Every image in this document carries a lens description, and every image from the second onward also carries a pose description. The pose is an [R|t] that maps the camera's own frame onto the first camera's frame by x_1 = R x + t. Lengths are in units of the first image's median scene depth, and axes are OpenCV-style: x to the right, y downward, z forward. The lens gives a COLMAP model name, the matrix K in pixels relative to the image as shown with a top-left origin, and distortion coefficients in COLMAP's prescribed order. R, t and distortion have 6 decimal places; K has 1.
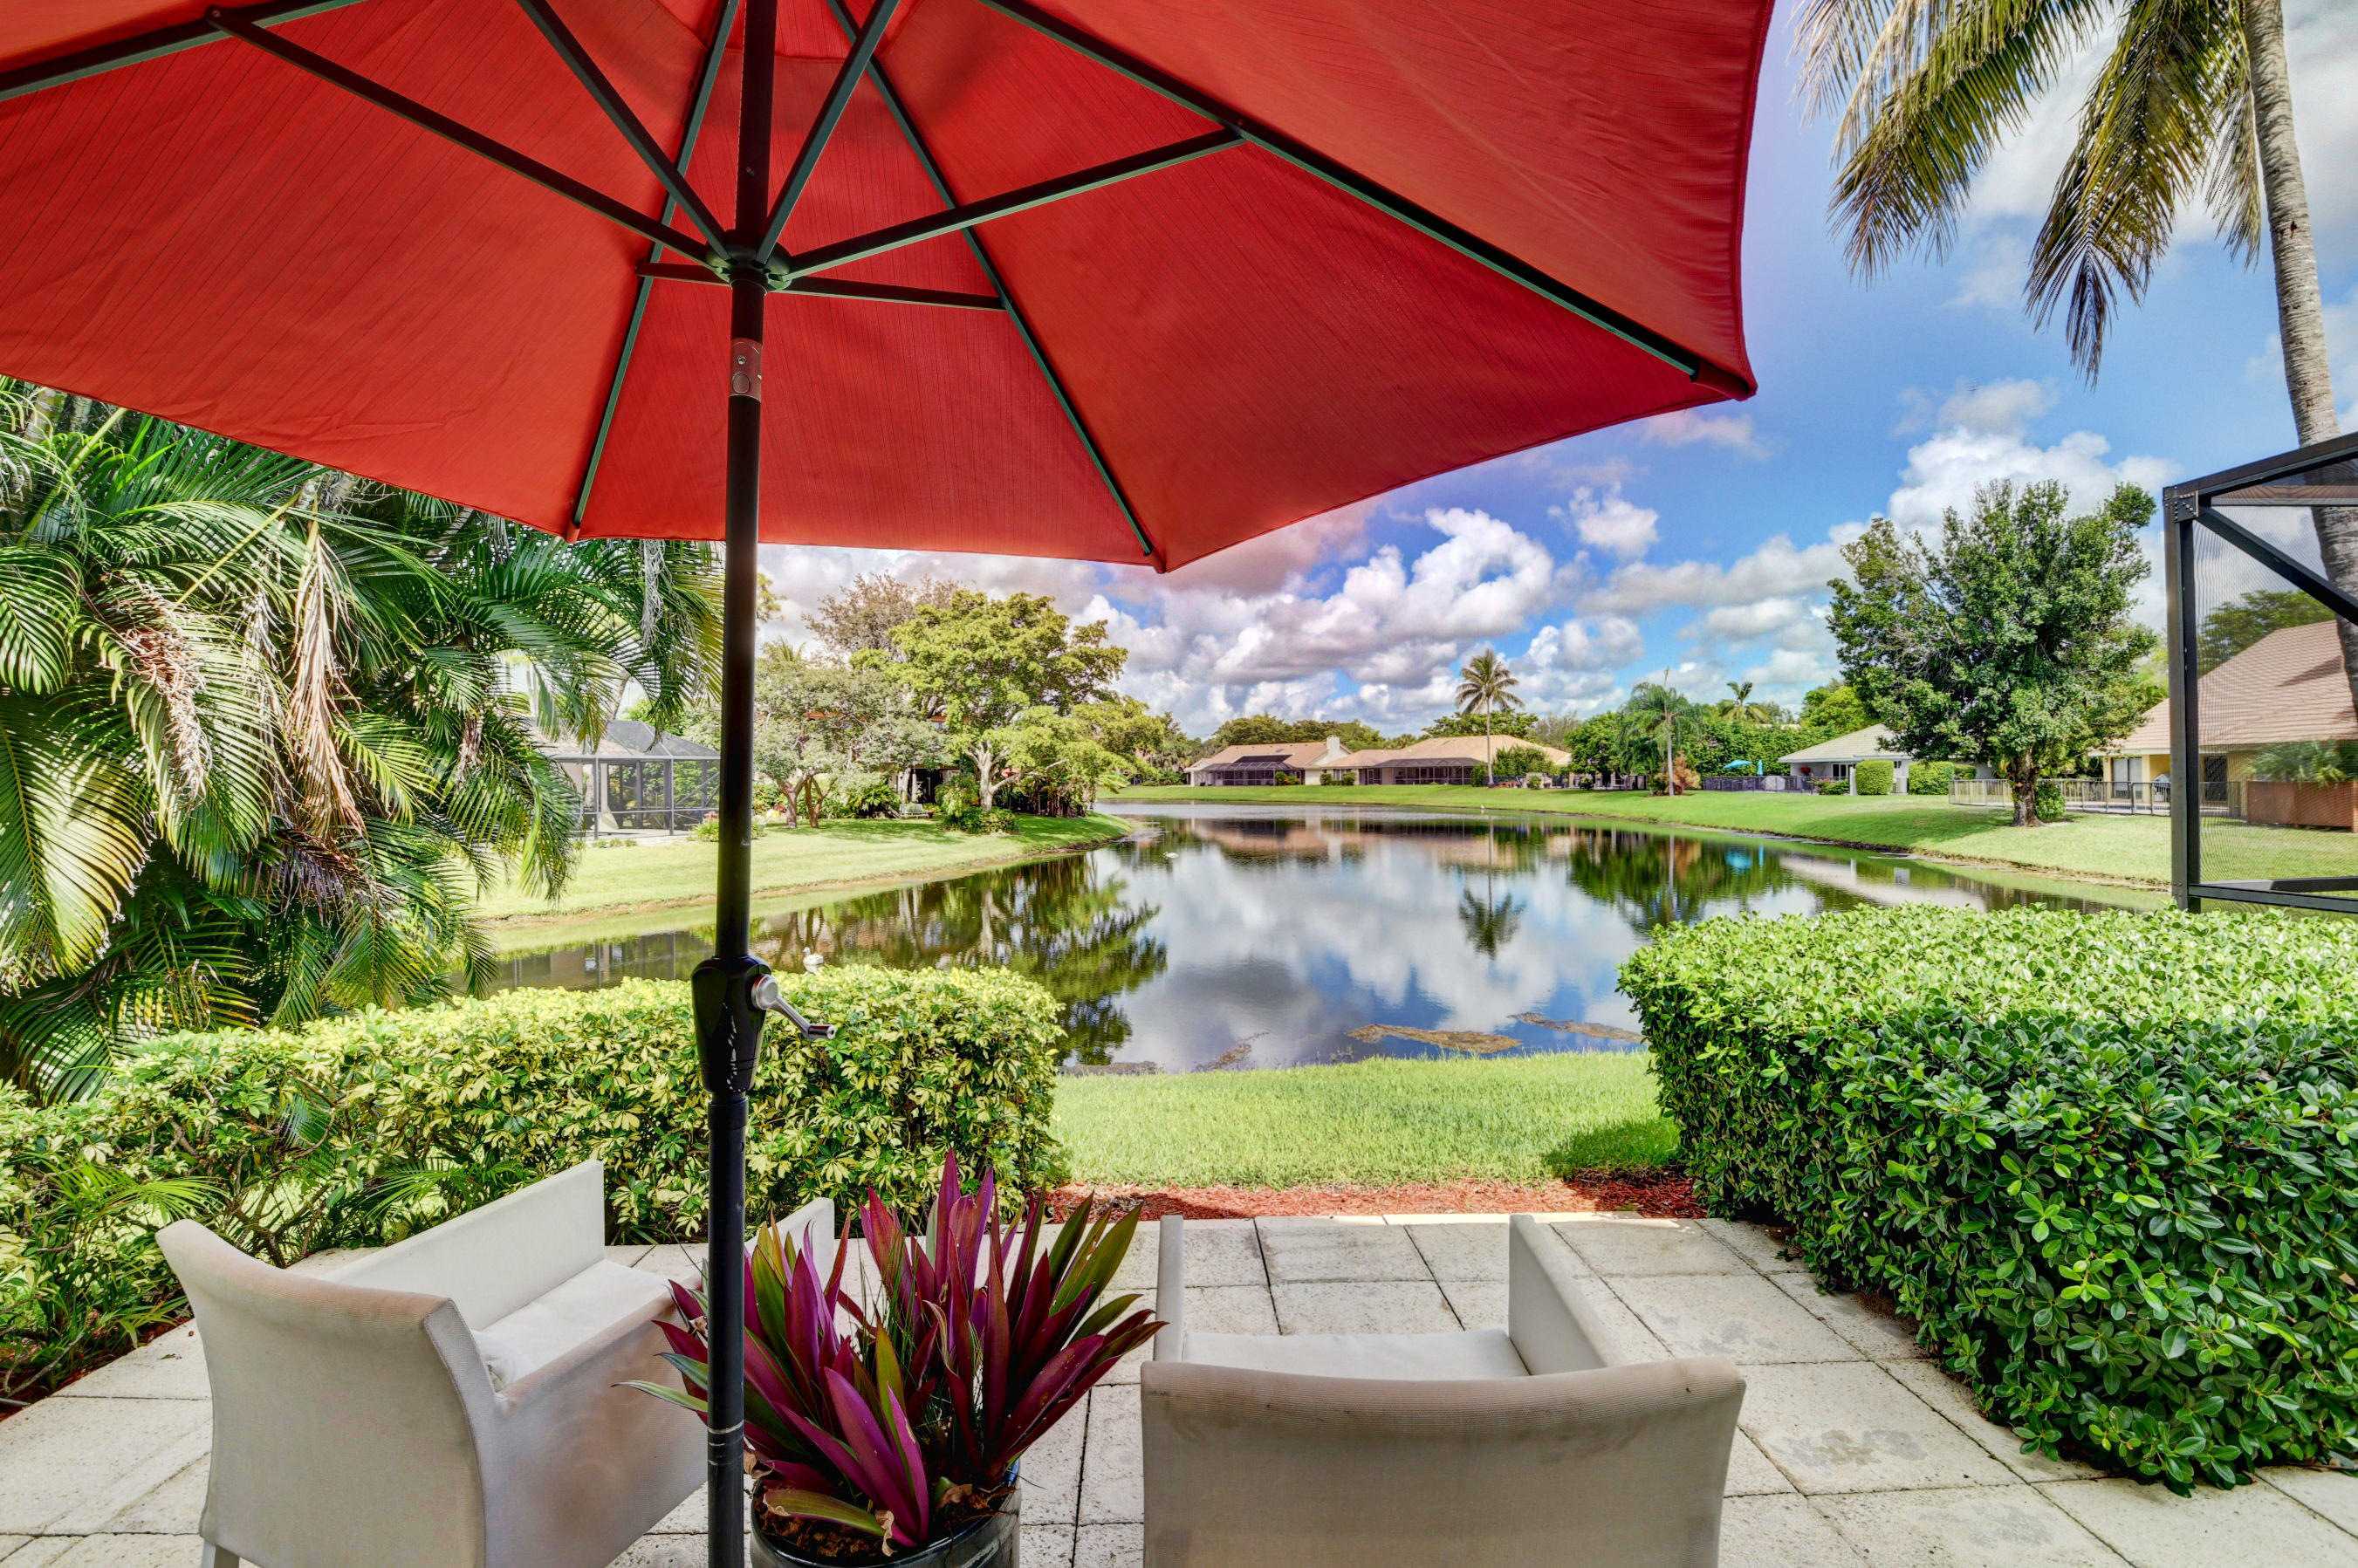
lens RADIAL K [[1035.5, 0, 1180.7], [0, 1035.5, 777.7], [0, 0, 1]] dist [0.035700, -0.046821]
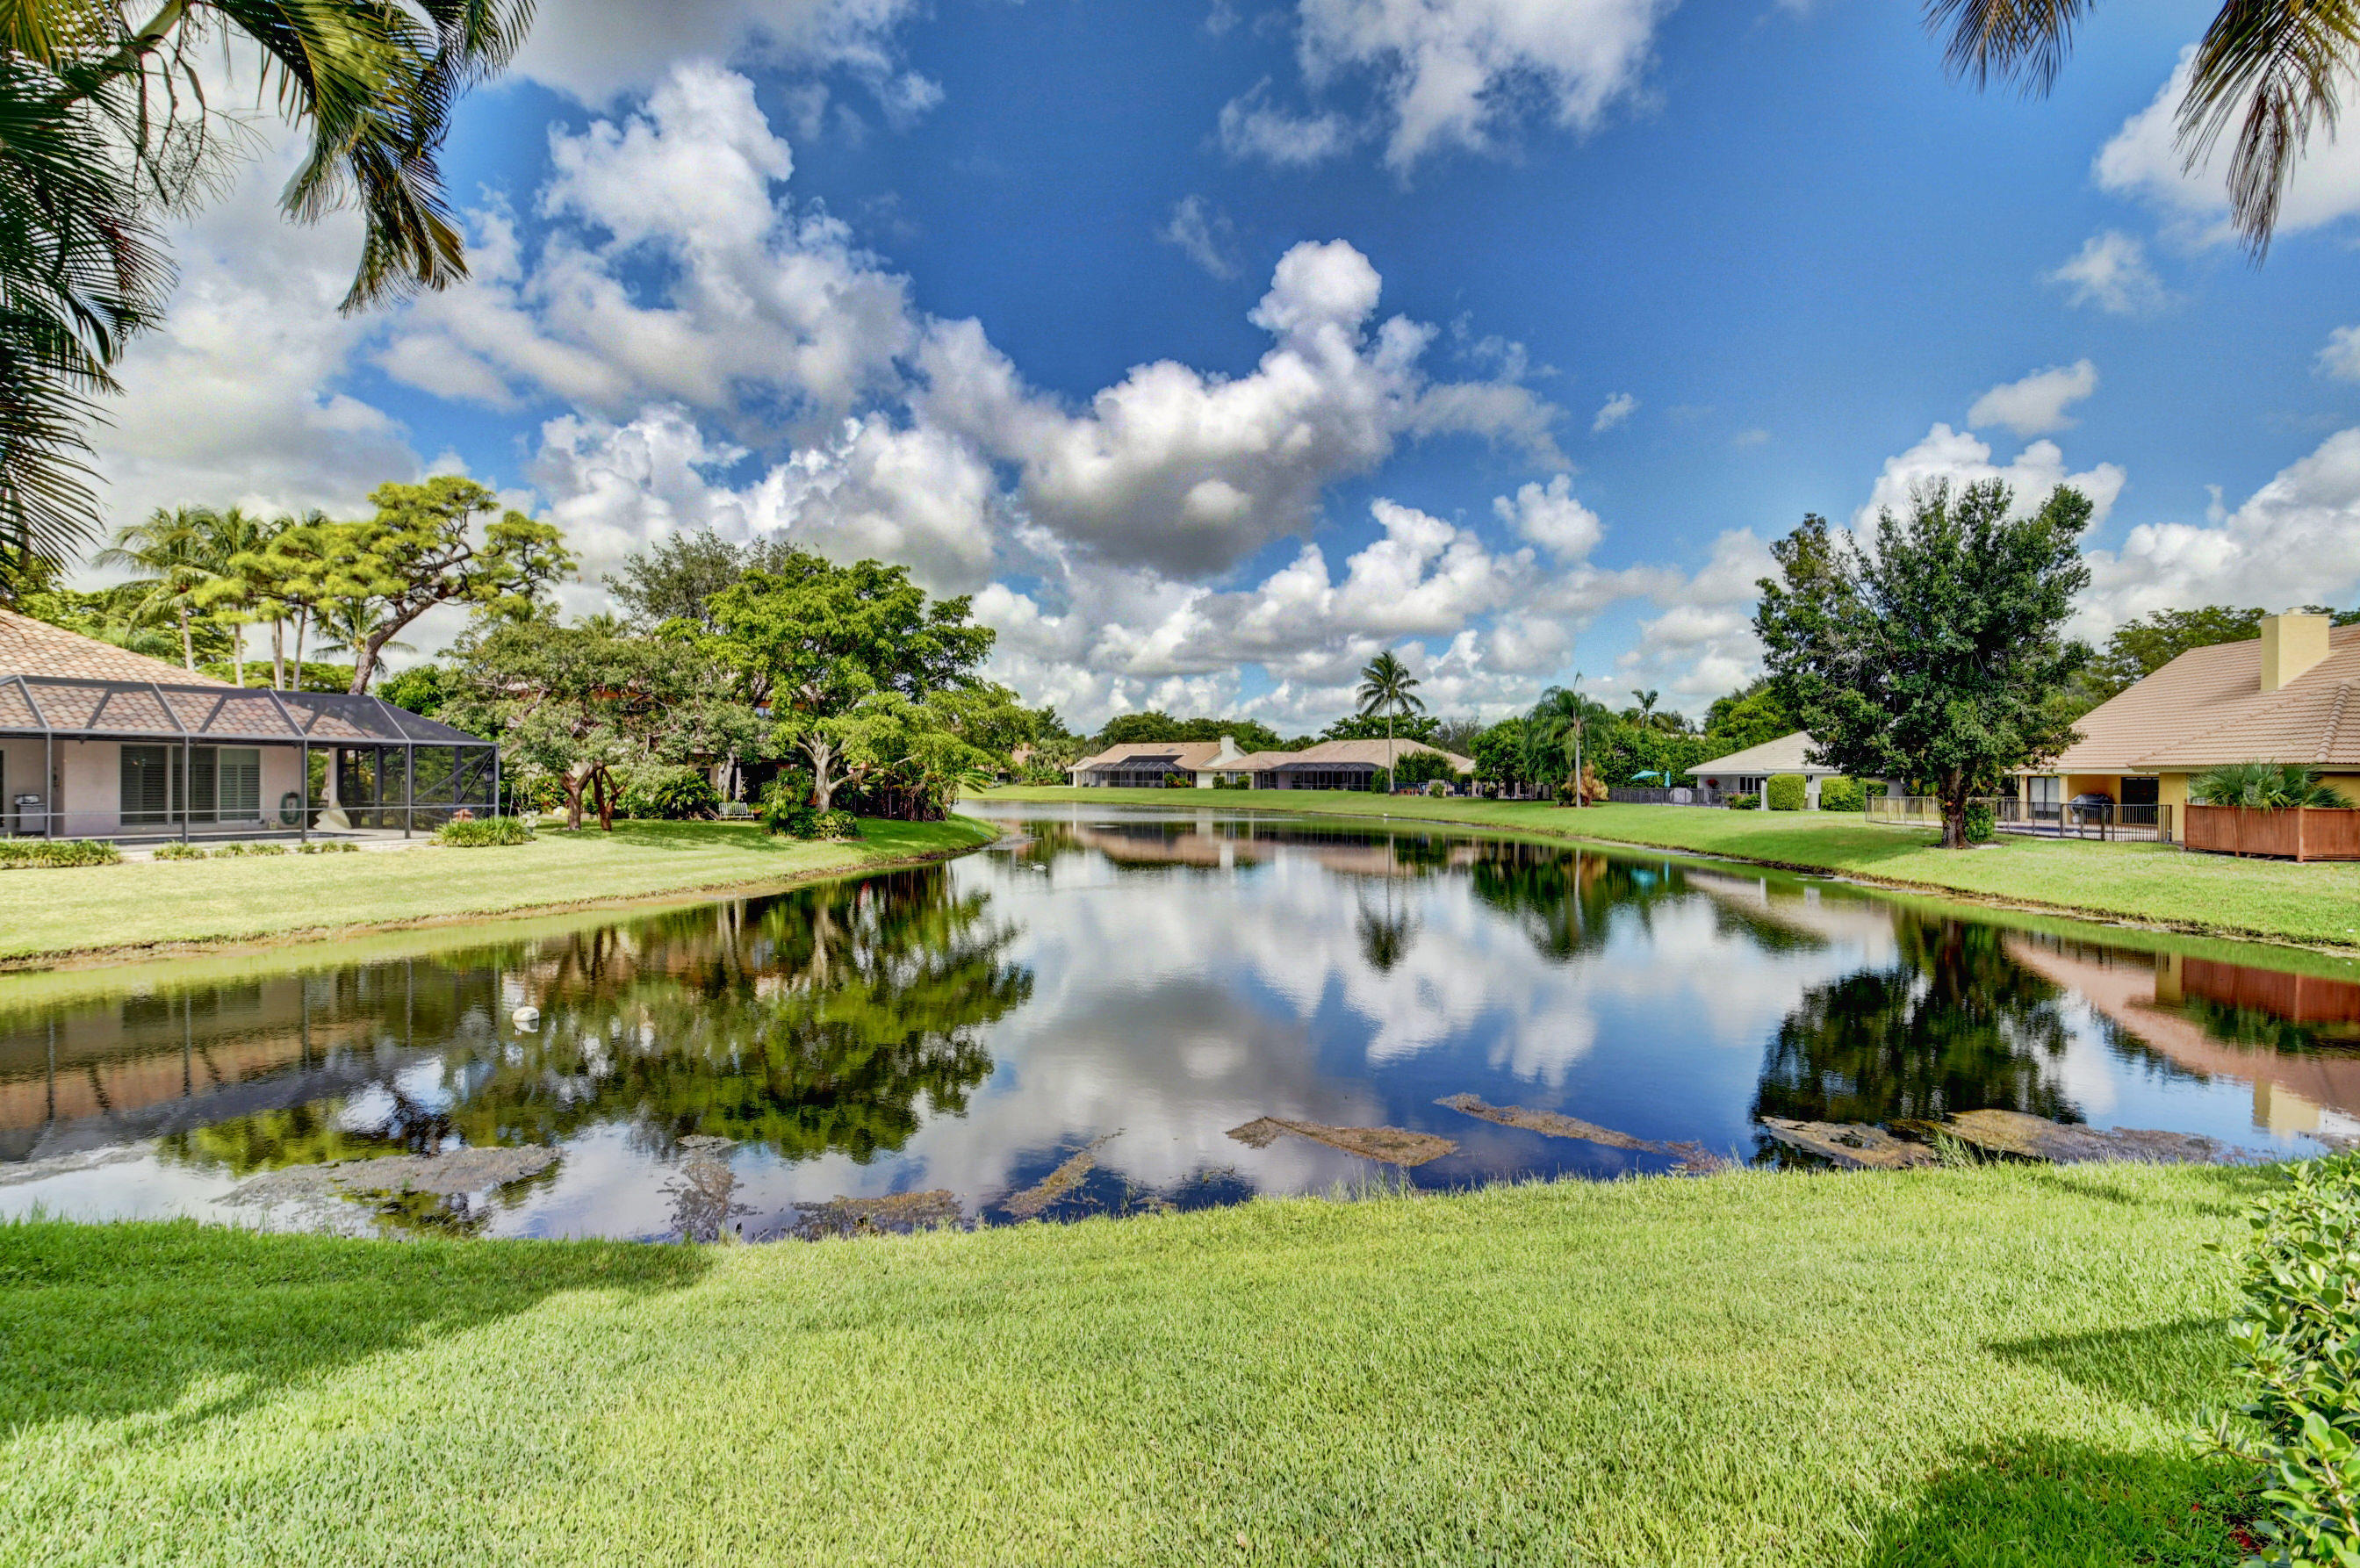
lens RADIAL K [[1099.0, 0, 1180.0], [0, 1099.0, 784.0], [0, 0, 1]] dist [-0.005882, -0.000473]
pose [[0.994485, 0.018988, 0.103143, 0.011306], [-0.019525, 0.999801, 0.004202, -0.001075], [-0.103043, -0.006193, 0.994658, 0.066679]]
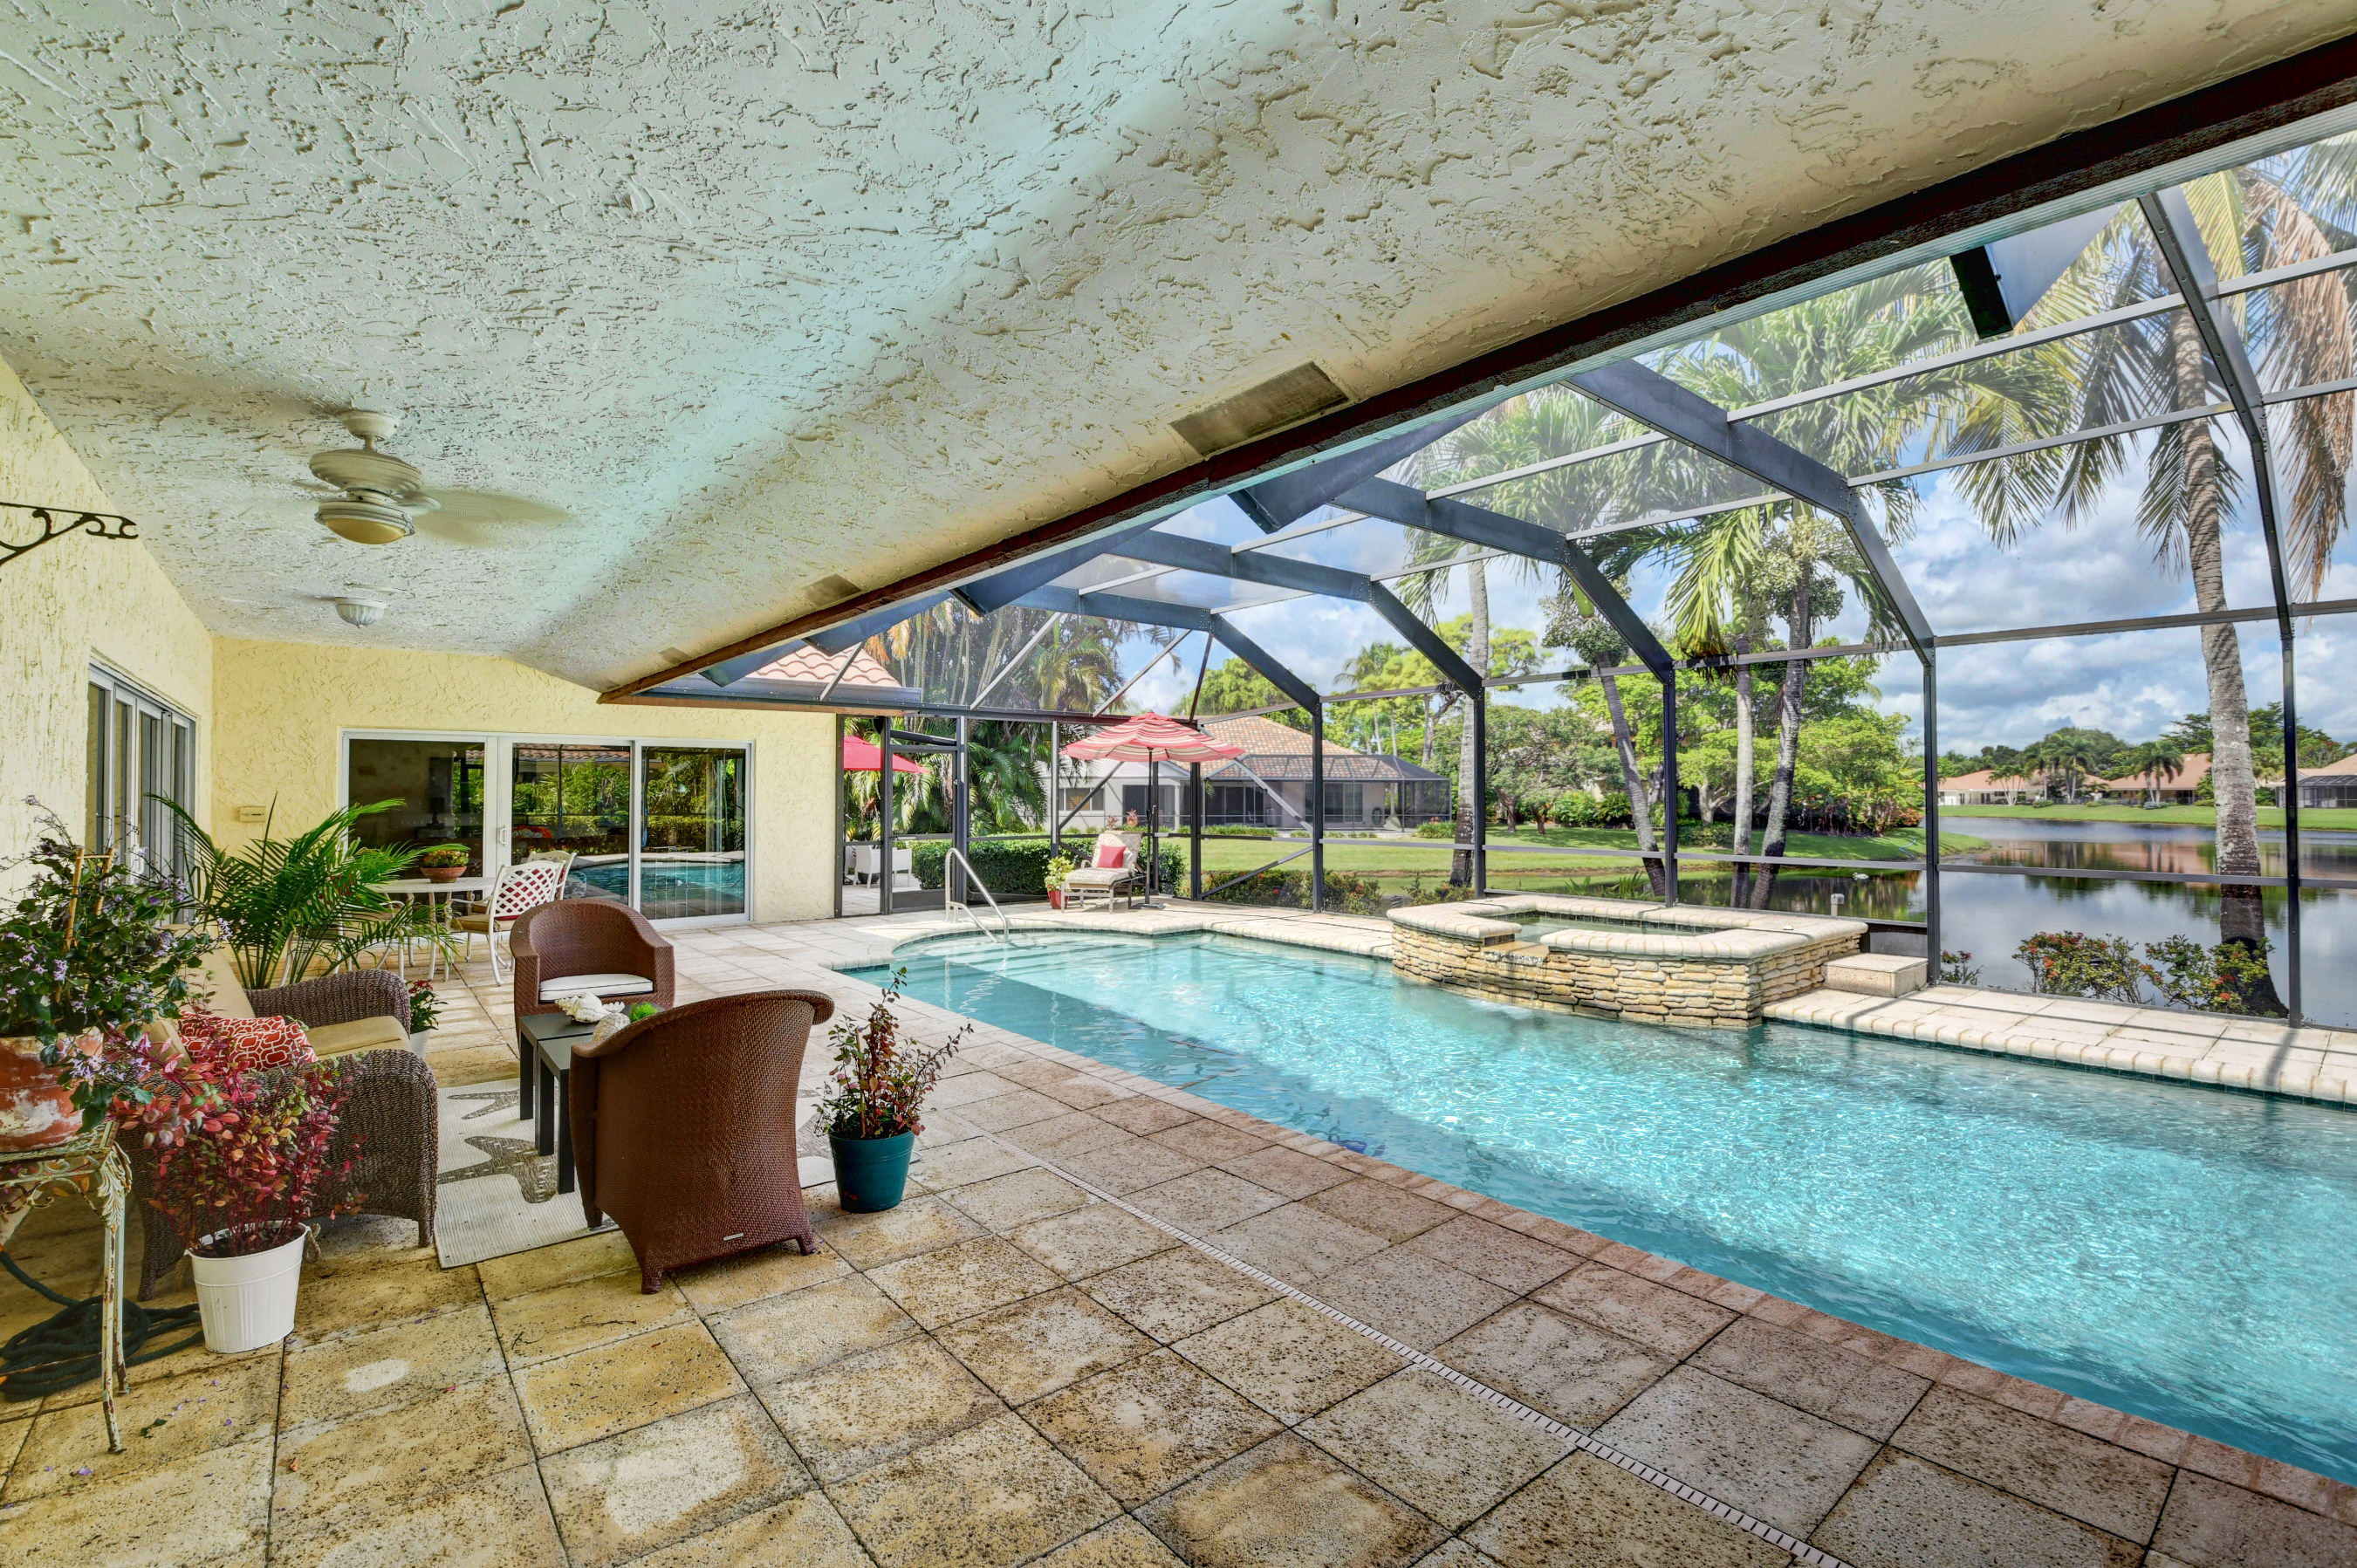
lens RADIAL K [[1035.1, 0, 1180.2], [0, 1035.1, 777.7], [0, 0, 1]] dist [0.035700, -0.046821]
pose [[0.611377, -0.001805, -0.791338, 0.324680], [-0.007067, 0.999945, -0.007740, -0.005125], [0.791308, 0.010324, 0.611330, -0.096841]]
